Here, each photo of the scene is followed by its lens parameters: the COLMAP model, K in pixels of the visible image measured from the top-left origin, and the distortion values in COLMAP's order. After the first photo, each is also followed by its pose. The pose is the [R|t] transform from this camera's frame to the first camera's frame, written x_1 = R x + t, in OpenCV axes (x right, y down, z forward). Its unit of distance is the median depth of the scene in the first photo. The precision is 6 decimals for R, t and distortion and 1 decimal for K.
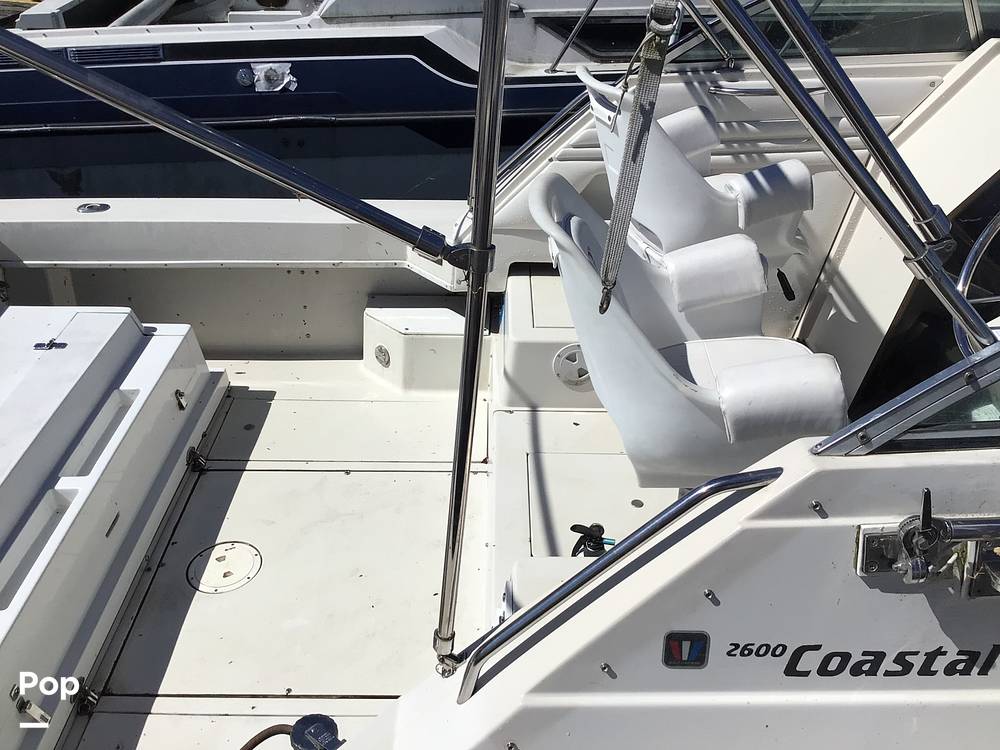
lens RADIAL K [[904.4, 0, 496.7], [0, 904.4, 371.8], [0, 0, 1]] dist [0.137302, -0.261913]
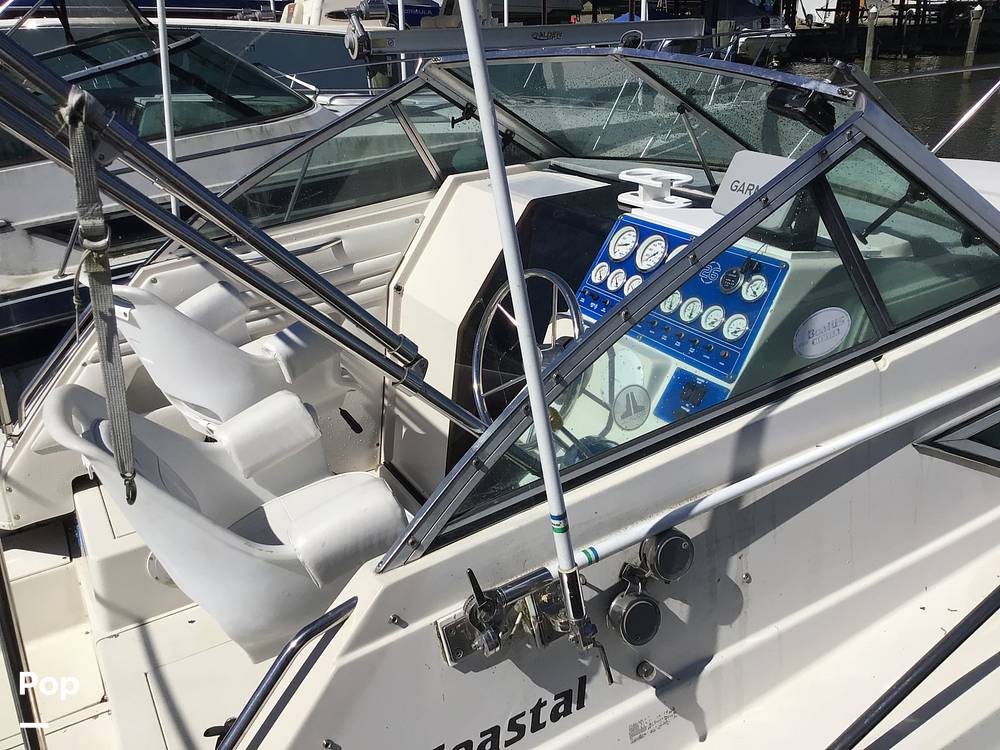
lens RADIAL K [[904.4, 0, 496.7], [0, 904.4, 371.8], [0, 0, 1]] dist [0.137302, -0.261913]
pose [[0.871302, -0.261224, 0.415445, 0.038107], [0.325555, 0.941133, -0.091010, 0.004107], [-0.367215, 0.214547, 0.905054, -0.037980]]
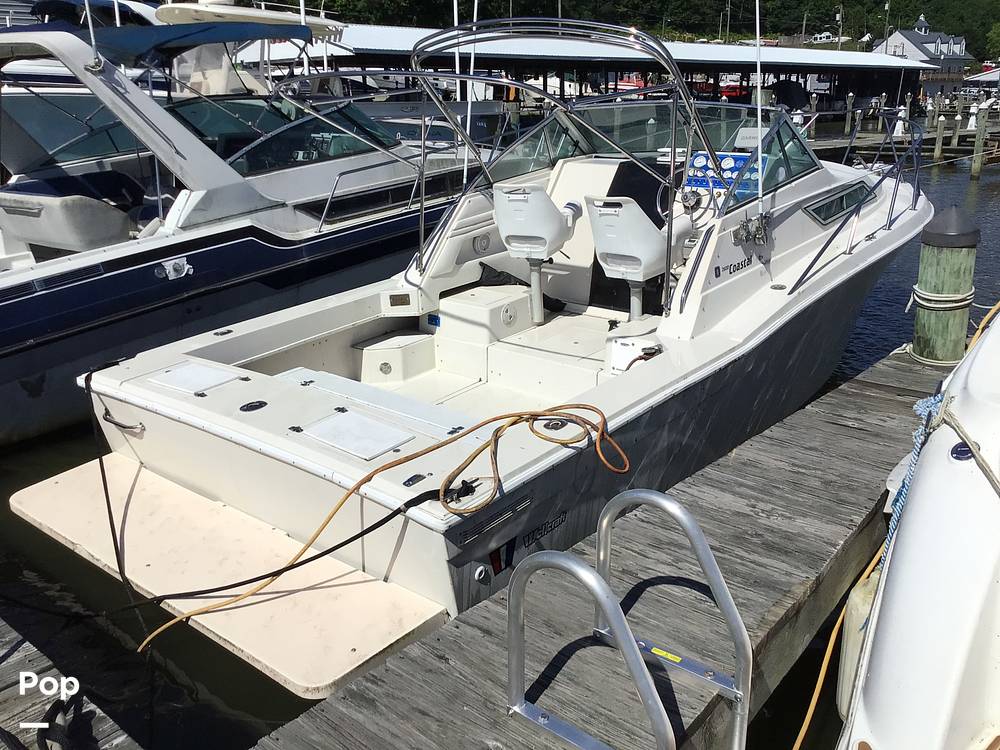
lens RADIAL K [[904.4, 0, 496.7], [0, 904.4, 371.8], [0, 0, 1]] dist [0.137302, -0.261913]
pose [[0.643674, -0.295171, 0.706087, -1.713712], [0.446977, 0.893908, -0.033780, 0.196181], [-0.621205, 0.337347, 0.707319, -0.563478]]
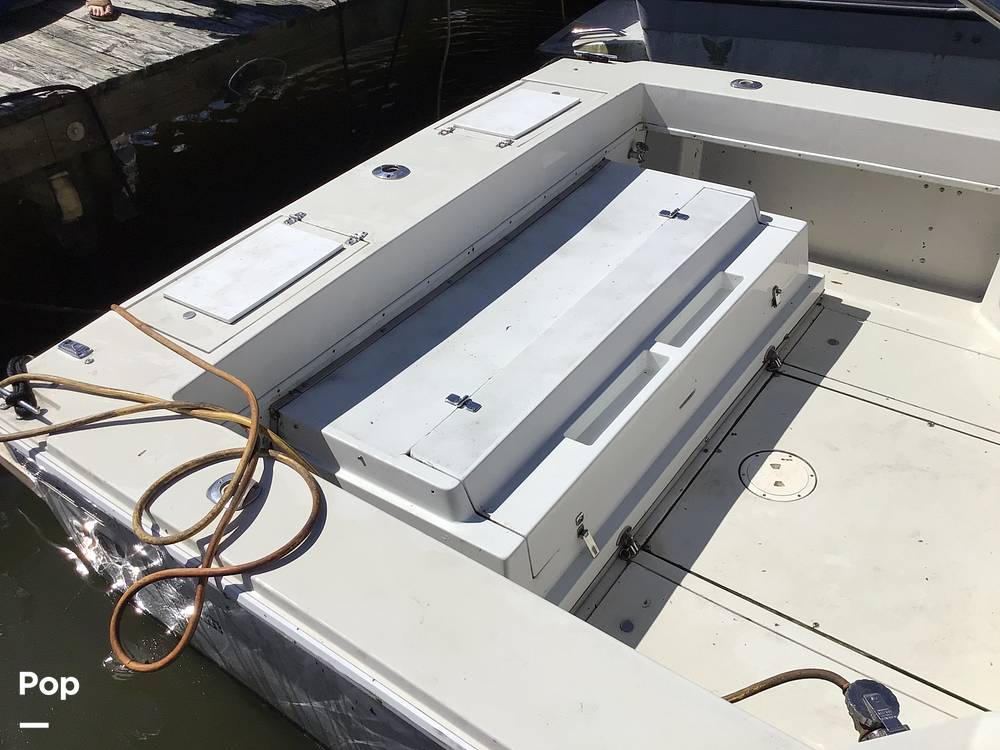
lens RADIAL K [[904.4, 0, 496.7], [0, 904.4, 371.8], [0, 0, 1]] dist [0.137302, -0.261913]
pose [[0.808274, 0.304614, -0.503889, -0.080241], [-0.243980, 0.952122, 0.184221, -0.000052], [0.535880, -0.025963, 0.843895, 0.015221]]
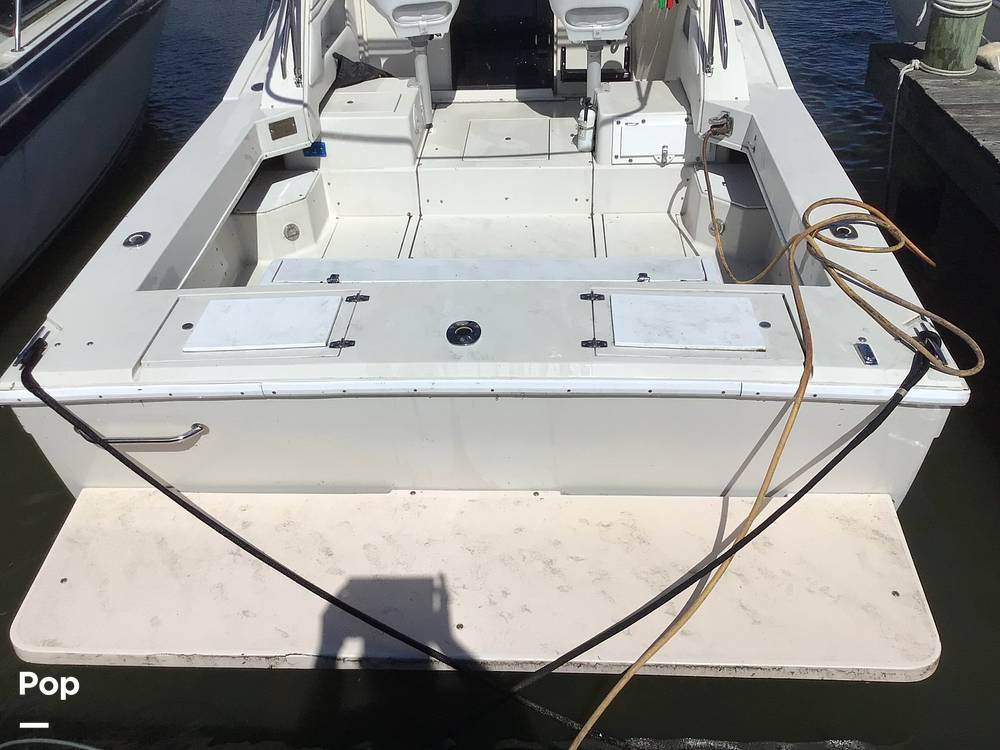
lens RADIAL K [[905.9, 0, 497.6], [0, 905.9, 372.3], [0, 0, 1]] dist [0.147788, -0.258684]
pose [[0.050695, -0.584082, 0.810110, -1.707512], [0.560695, 0.687901, 0.460883, -0.427572], [-0.826469, 0.430860, 0.362365, 0.524033]]
